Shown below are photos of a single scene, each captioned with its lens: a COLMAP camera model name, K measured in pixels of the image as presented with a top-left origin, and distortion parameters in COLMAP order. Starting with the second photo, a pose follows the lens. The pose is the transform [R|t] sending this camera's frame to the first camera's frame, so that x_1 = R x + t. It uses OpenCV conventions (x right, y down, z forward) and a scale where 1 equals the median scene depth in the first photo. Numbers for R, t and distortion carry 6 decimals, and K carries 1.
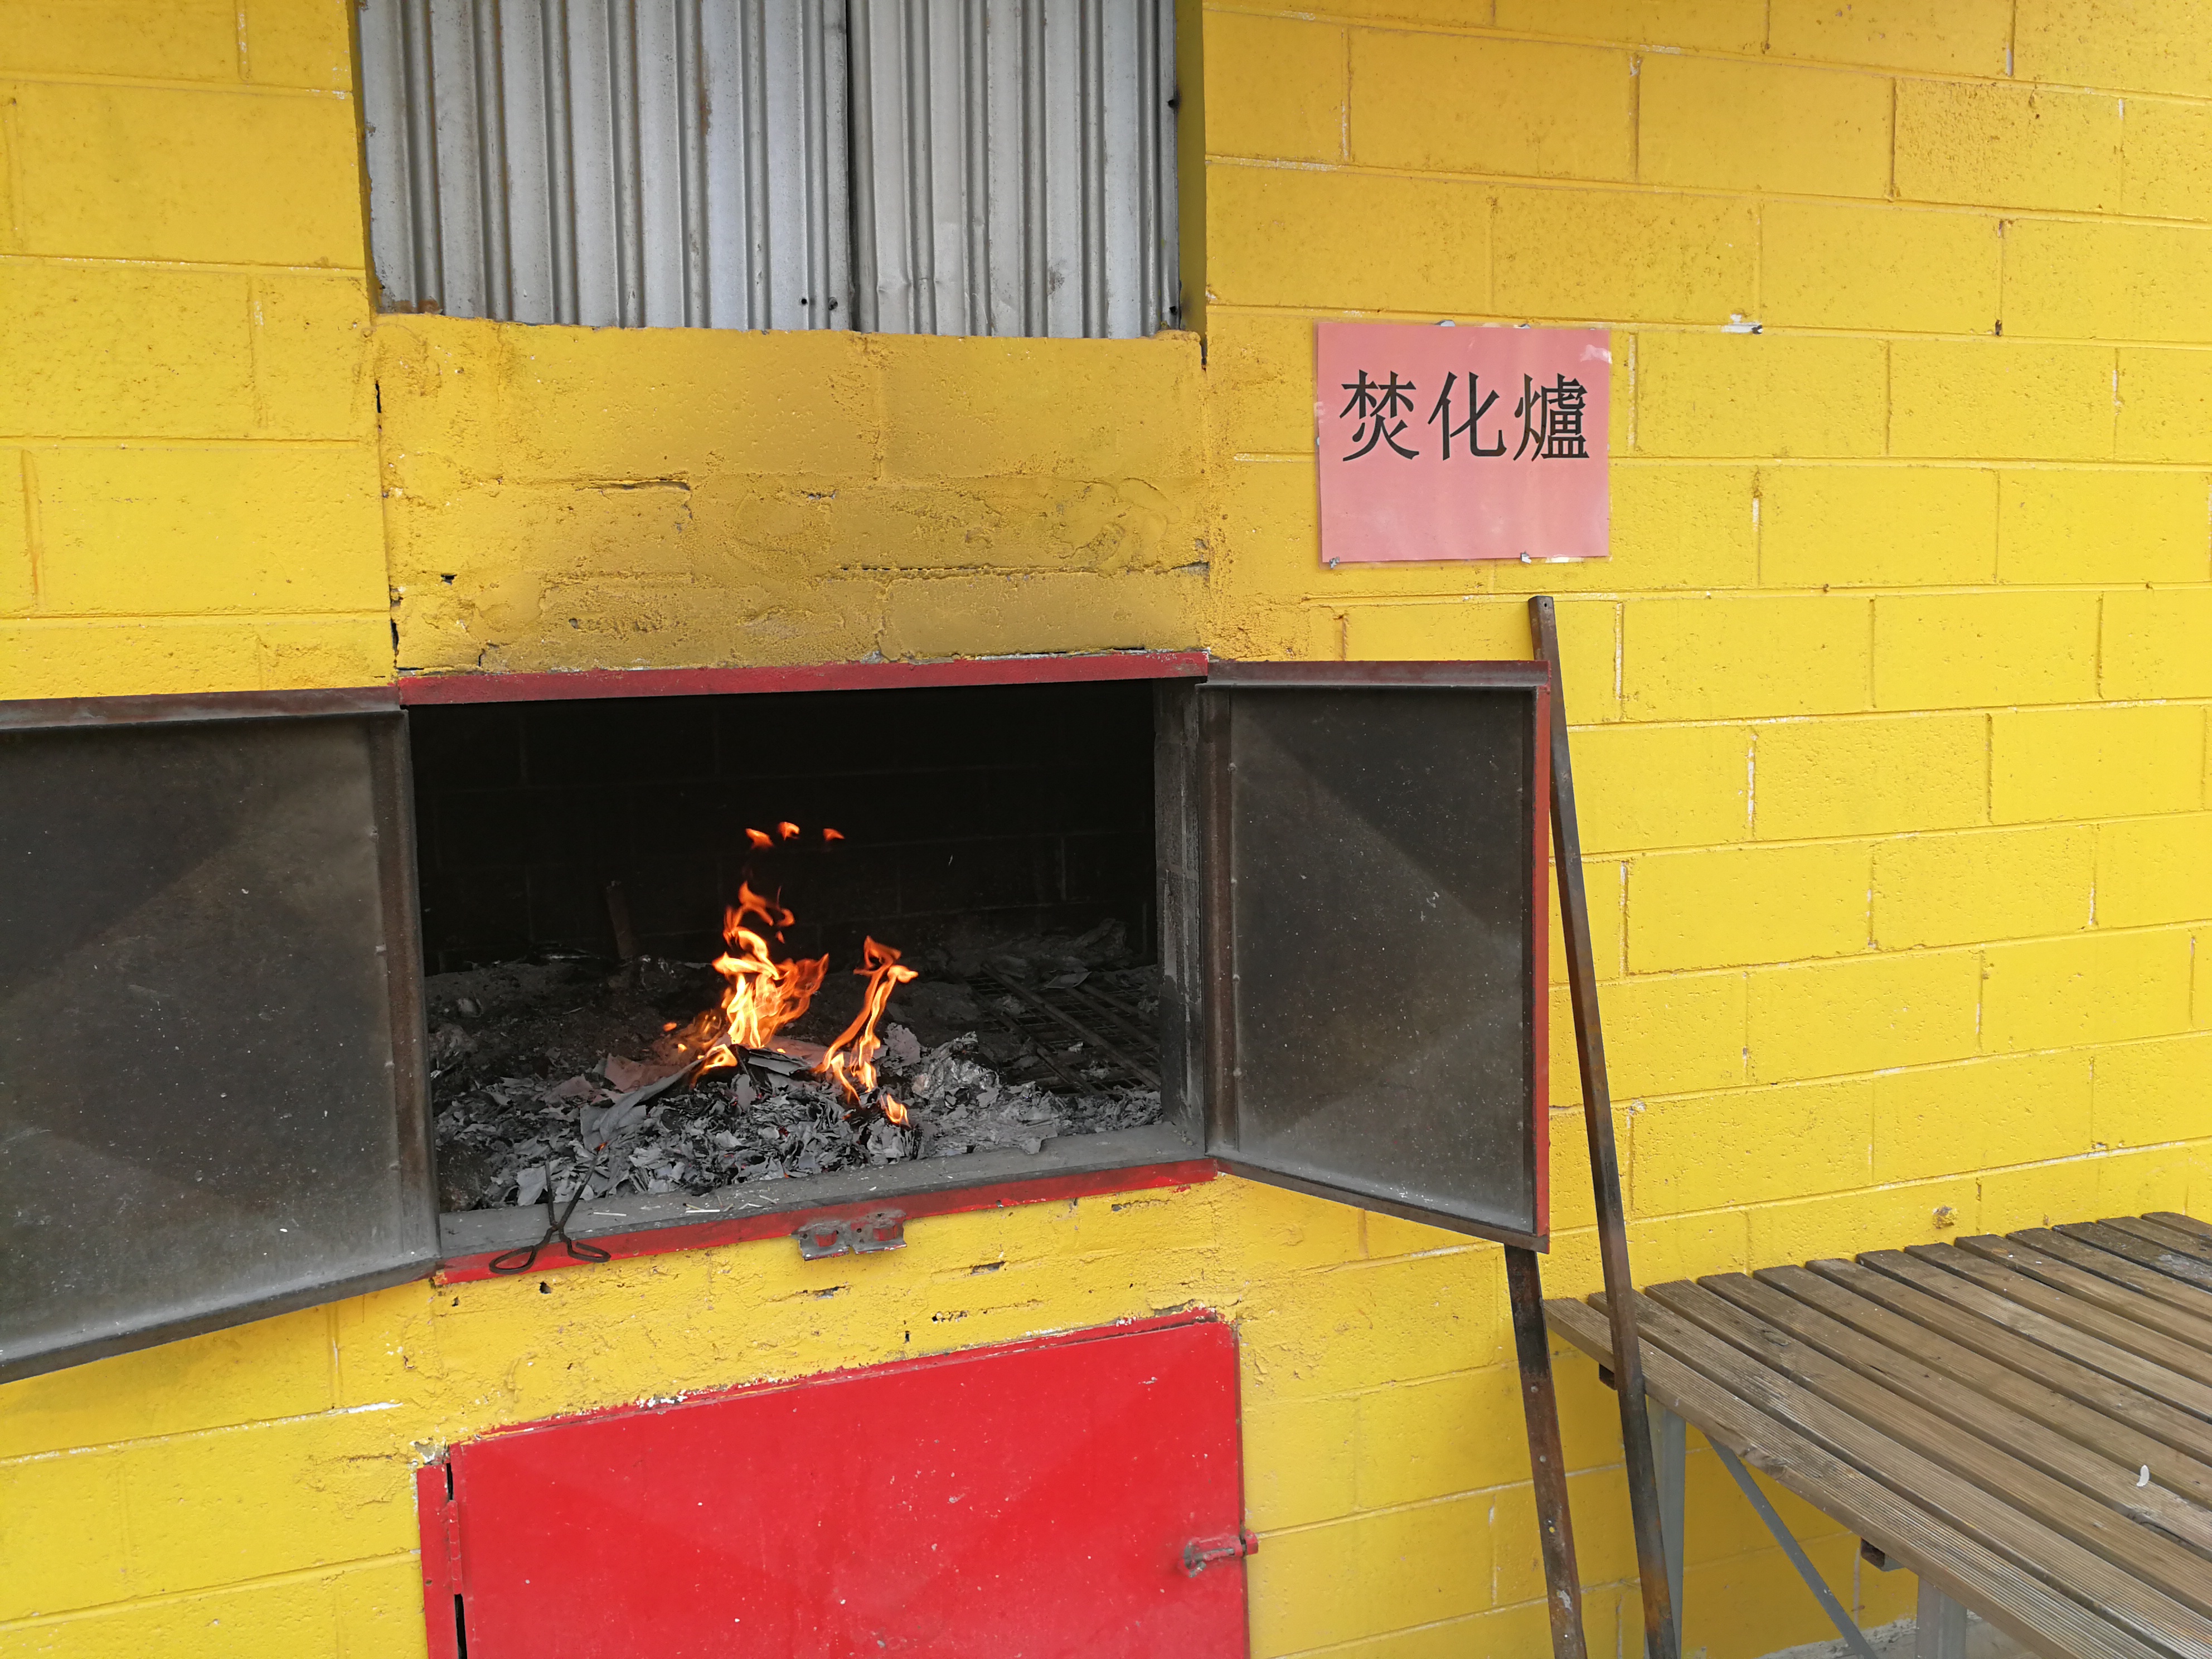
lens RADIAL K [[1746.7, 0, 1120.5], [0, 1746.7, 787.6], [0, 0, 1]] dist [0.034395, -0.034916]
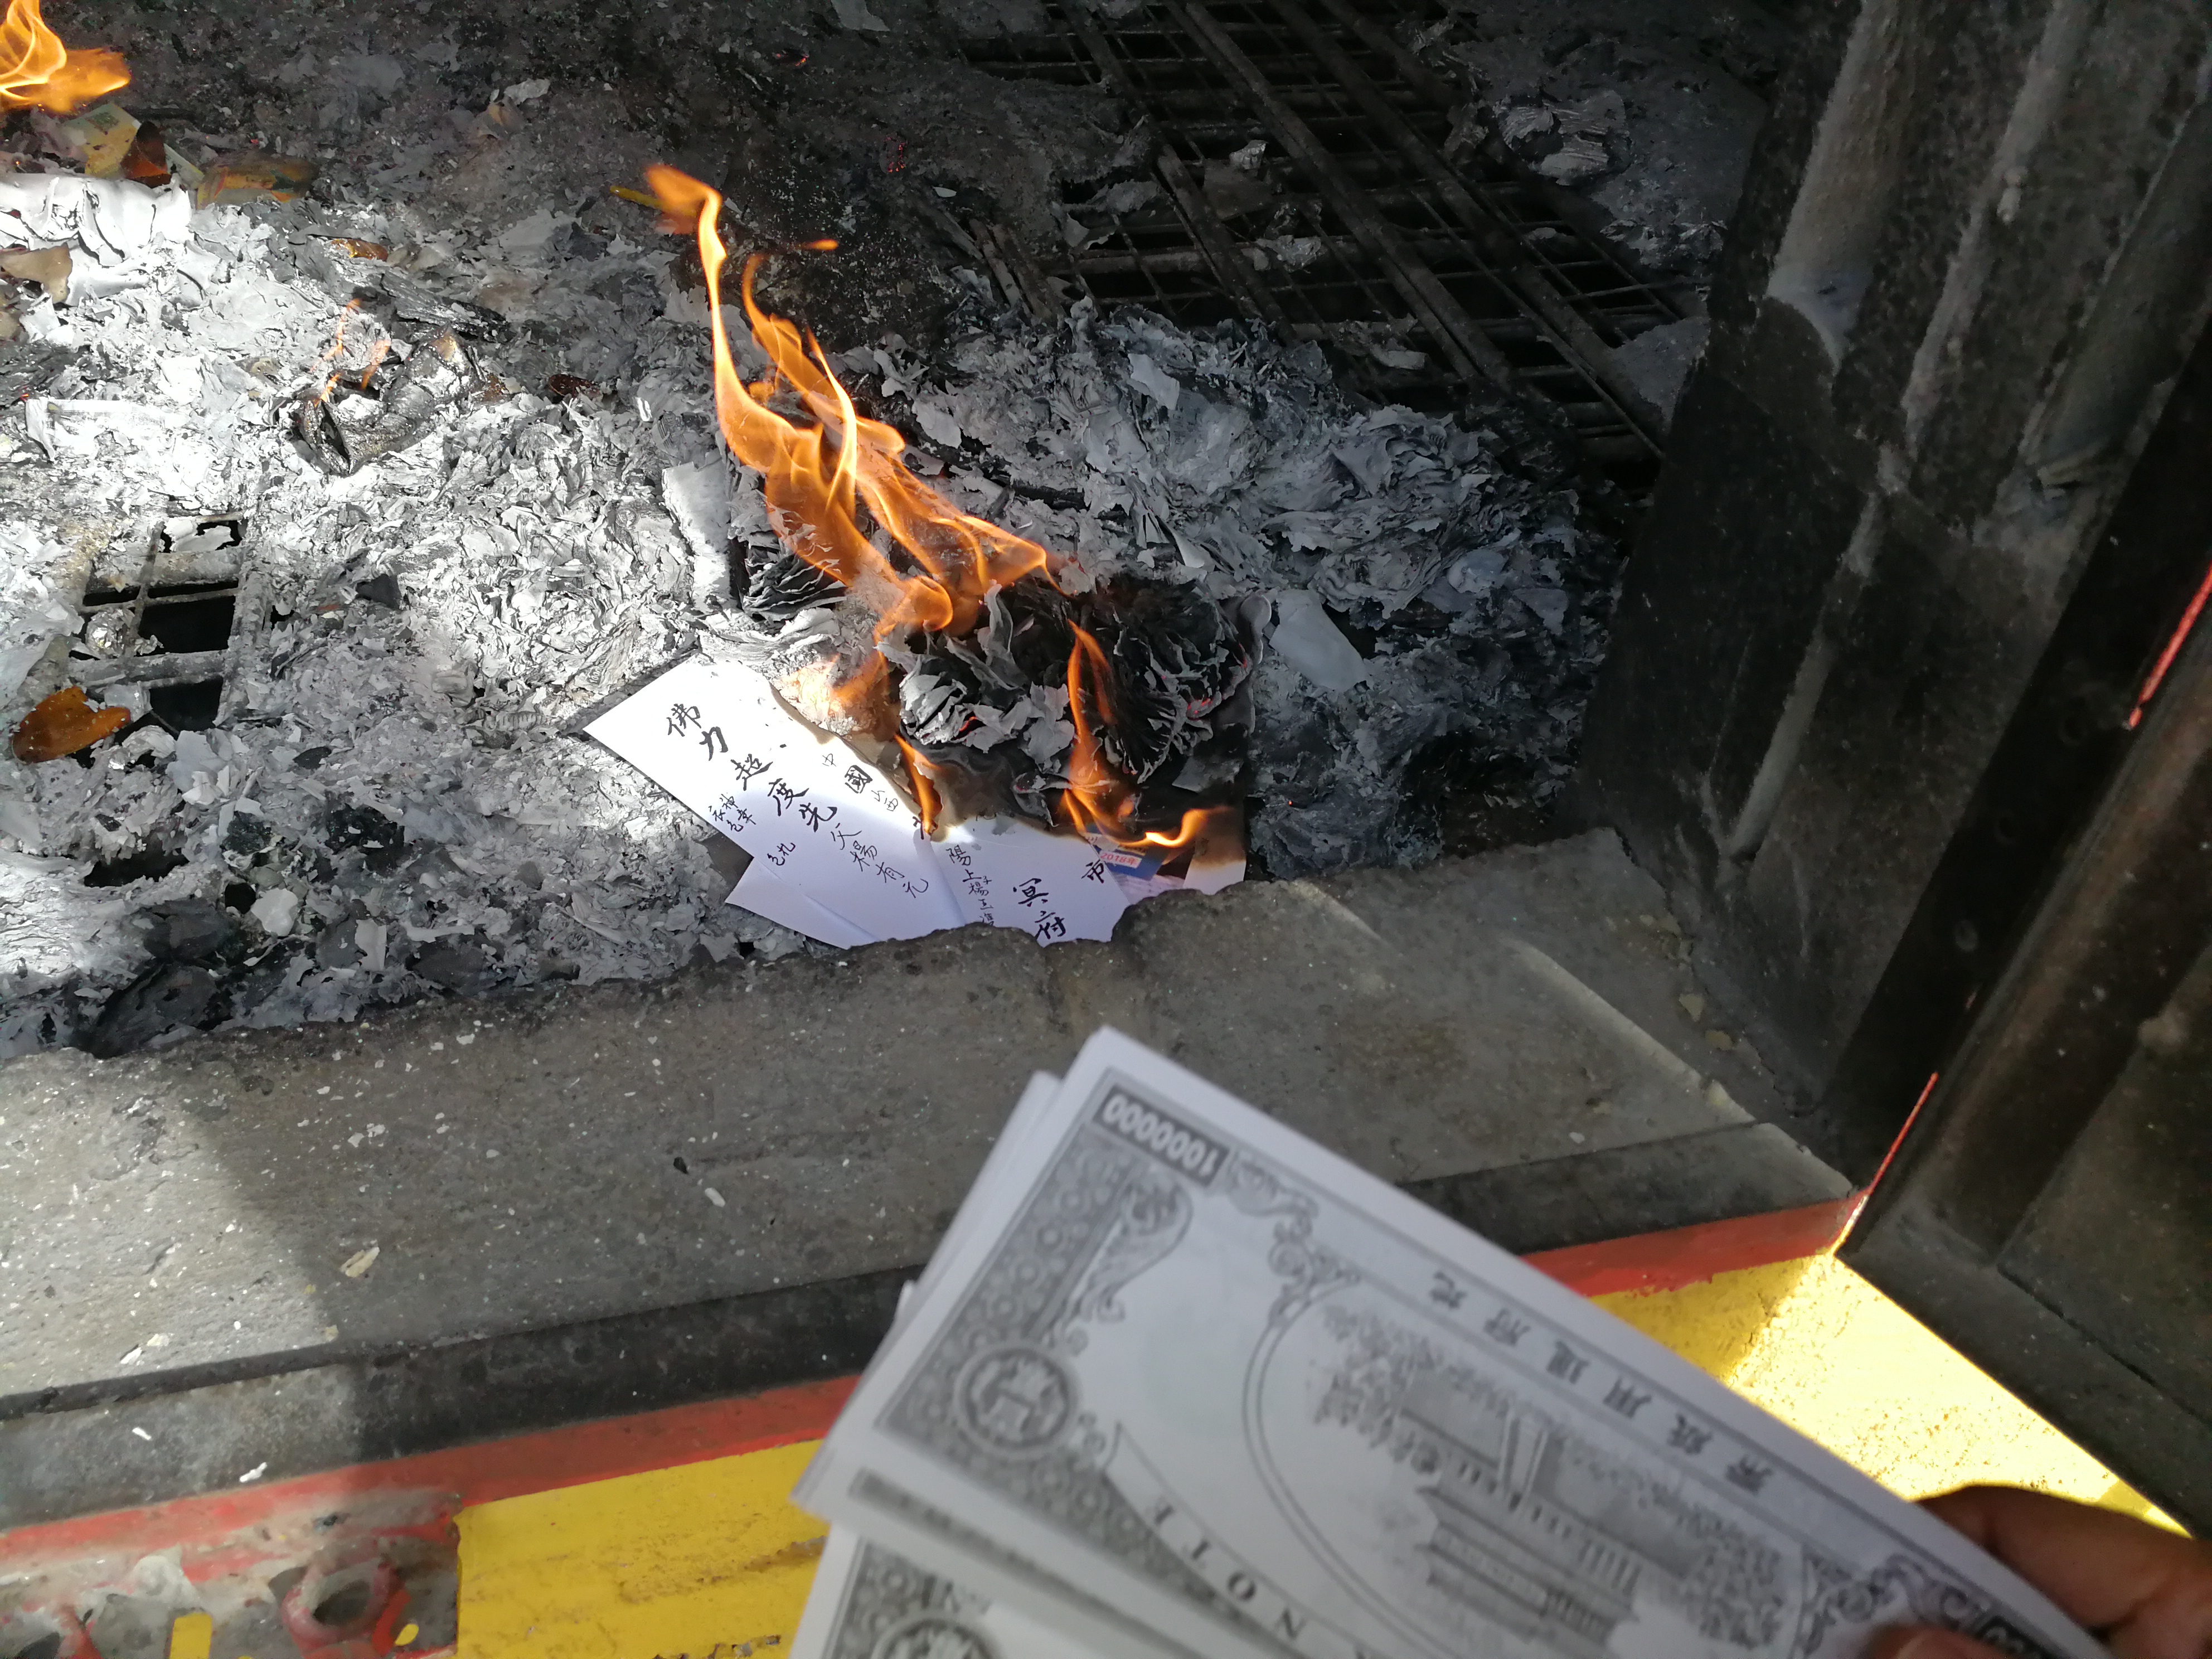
lens RADIAL K [[1748.3, 0, 1106.0], [0, 1748.3, 829.5], [0, 0, 1]] dist [0.036536, -0.028513]
pose [[0.992934, 0.115279, -0.028159, -0.026486], [-0.075663, 0.797812, 0.598139, 0.024070], [0.091418, -0.591782, 0.800897, 0.511314]]
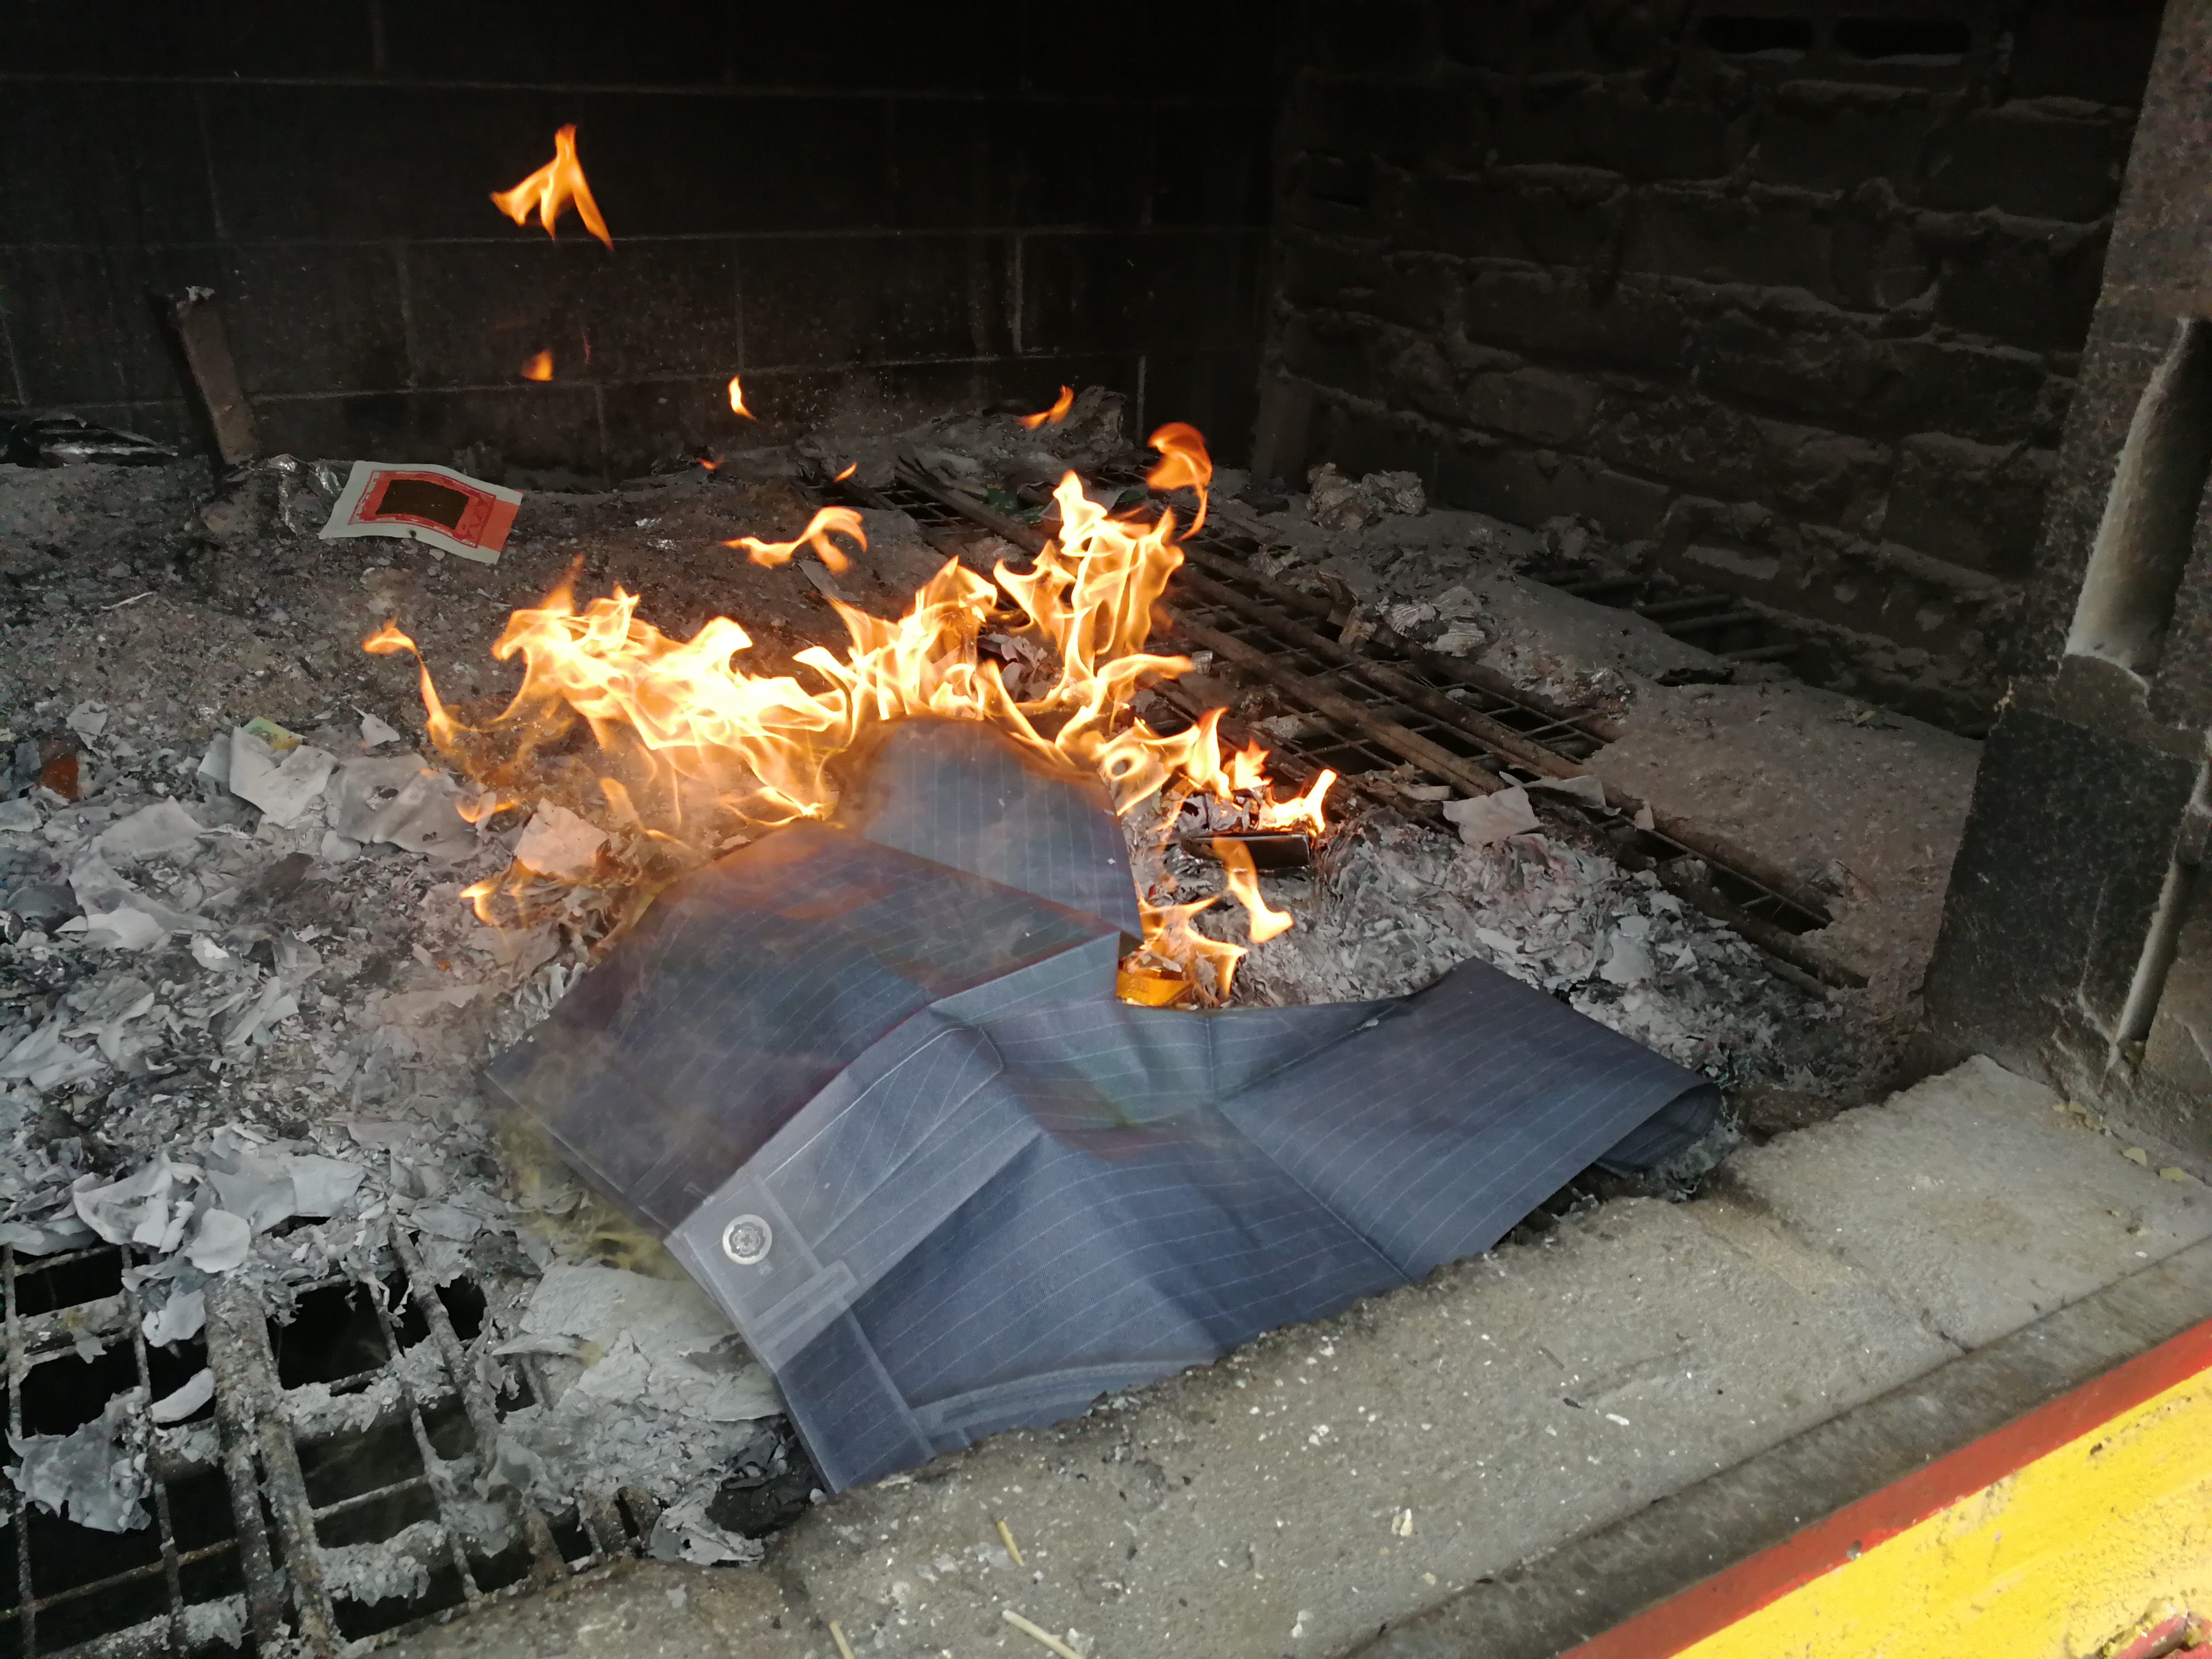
lens RADIAL K [[1748.3, 0, 1106.0], [0, 1748.3, 829.5], [0, 0, 1]] dist [0.036536, -0.028513]
pose [[0.980879, -0.026299, 0.192836, -0.142095], [-0.039294, 0.943662, 0.328570, 0.025221], [-0.190613, -0.329864, 0.924584, 0.472222]]
